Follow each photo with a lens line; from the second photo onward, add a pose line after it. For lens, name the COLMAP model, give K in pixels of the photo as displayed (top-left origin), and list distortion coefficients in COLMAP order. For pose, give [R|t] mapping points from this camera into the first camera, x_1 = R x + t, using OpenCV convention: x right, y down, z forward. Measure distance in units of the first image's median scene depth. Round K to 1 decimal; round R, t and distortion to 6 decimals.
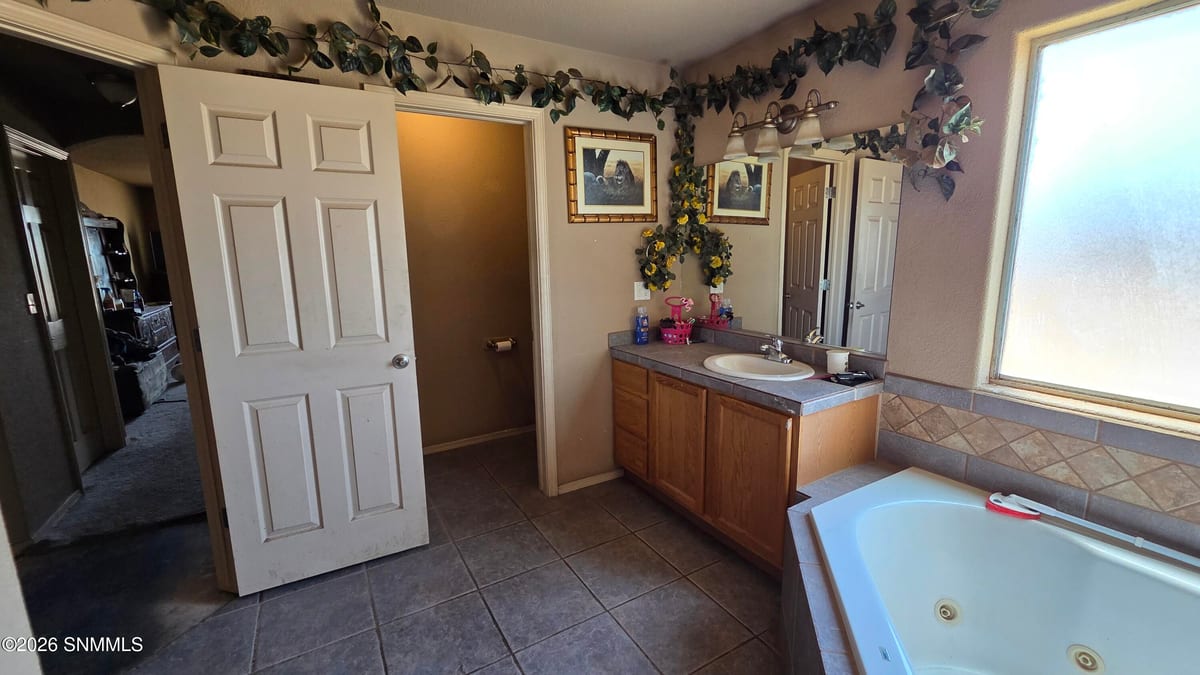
lens RADIAL K [[489.3, 0, 600.0], [0, 489.3, 335.7], [0, 0, 1]] dist [-0.000243, -0.000488]
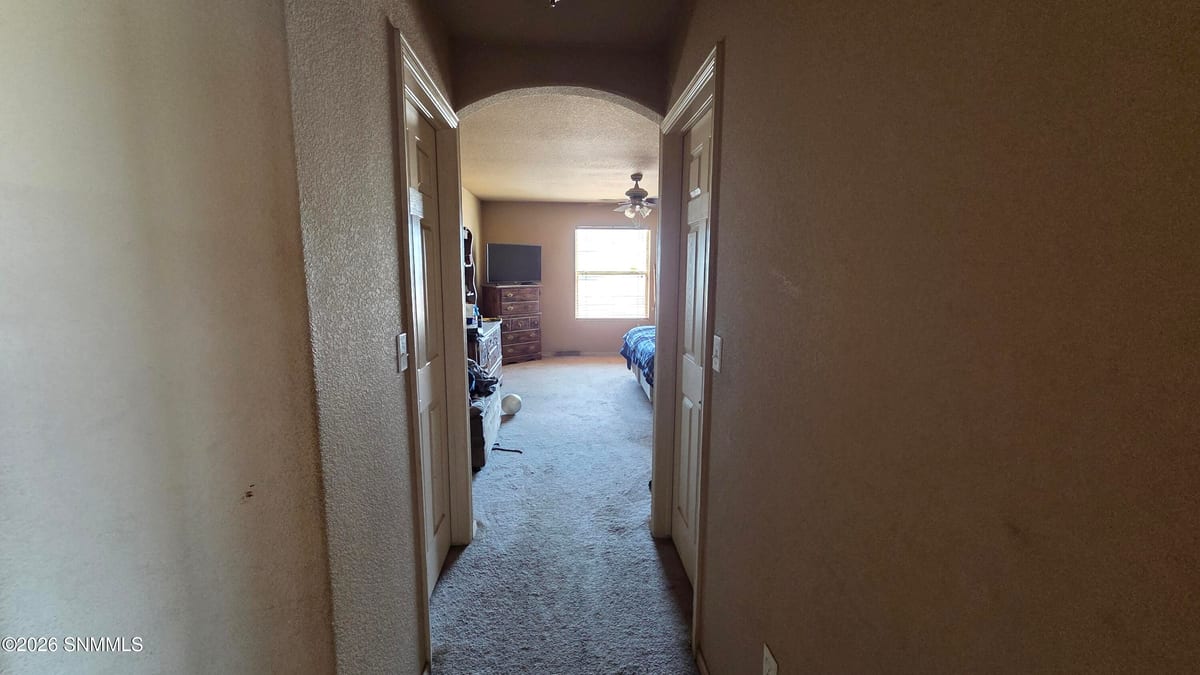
lens RADIAL K [[489.3, 0, 597.2], [0, 489.3, 336.9], [0, 0, 1]] dist [-0.000243, -0.000488]
pose [[0.895286, 0.081352, -0.438001, -0.474166], [-0.095728, 0.995349, -0.010800, -0.064479], [0.435086, 0.051598, 0.898909, 0.388380]]
